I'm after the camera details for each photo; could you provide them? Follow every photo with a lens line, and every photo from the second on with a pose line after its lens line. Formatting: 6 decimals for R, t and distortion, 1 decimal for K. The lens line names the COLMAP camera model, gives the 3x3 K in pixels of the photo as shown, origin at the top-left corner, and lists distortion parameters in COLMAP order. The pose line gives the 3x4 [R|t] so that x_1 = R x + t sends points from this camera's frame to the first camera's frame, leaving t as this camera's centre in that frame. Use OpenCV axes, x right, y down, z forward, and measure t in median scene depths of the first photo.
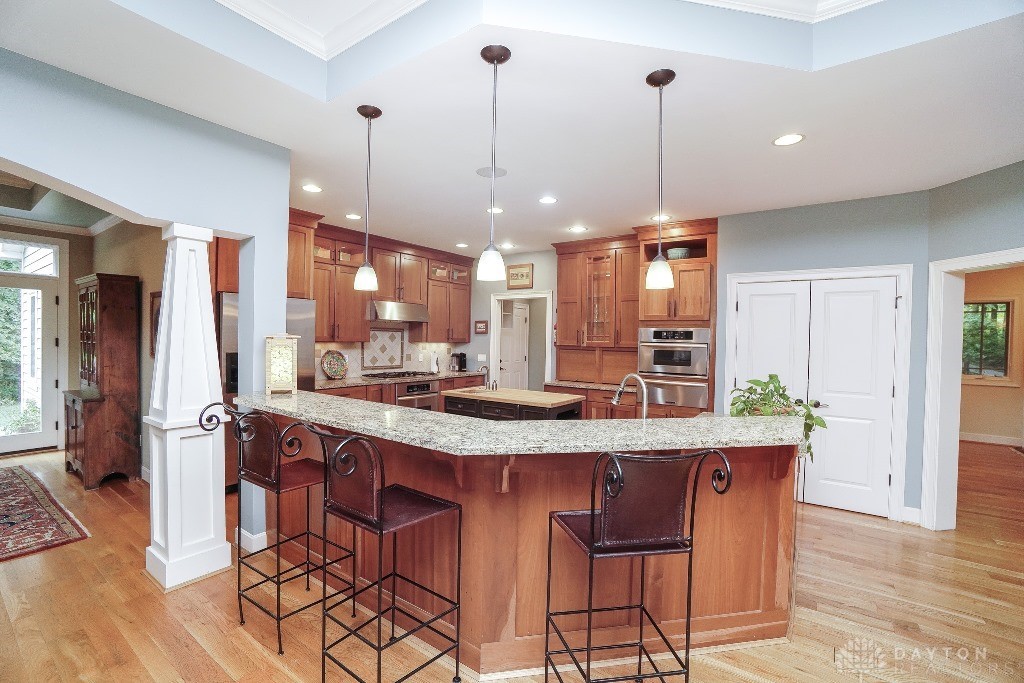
lens RADIAL K [[453.9, 0, 506.8], [0, 453.9, 345.0], [0, 0, 1]] dist [-0.024194, 0.000146]
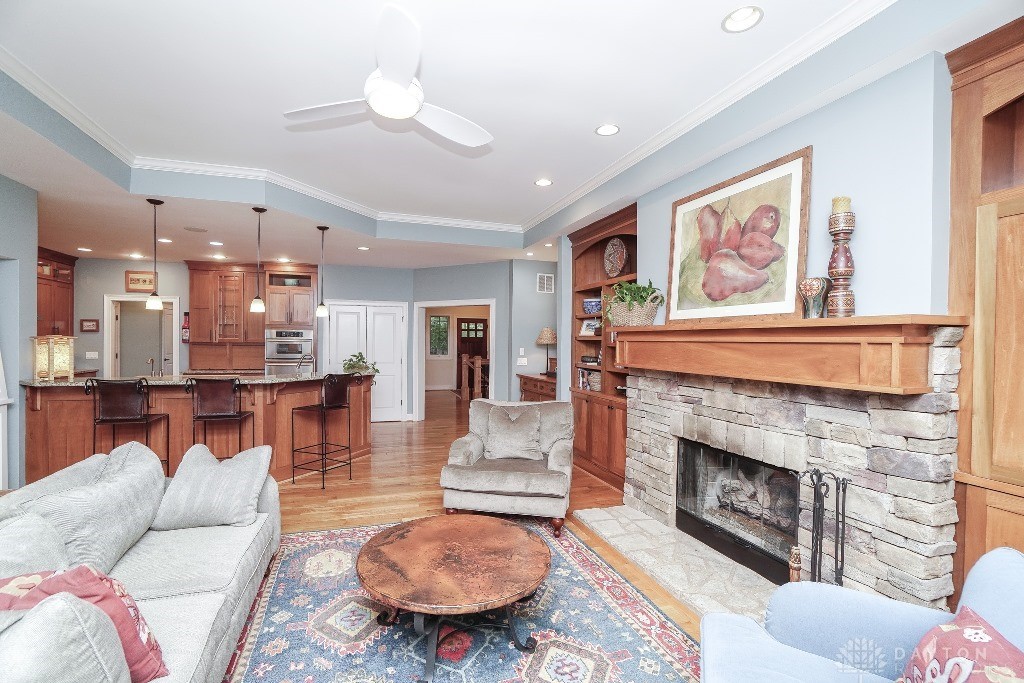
lens RADIAL K [[453.9, 0, 511.1], [0, 453.9, 343.9], [0, 0, 1]] dist [-0.024194, 0.000146]
pose [[0.578508, -0.016127, 0.815517, -0.443053], [0.010146, 0.999869, 0.012576, -0.000498], [-0.815614, 0.000999, 0.578596, -0.506364]]
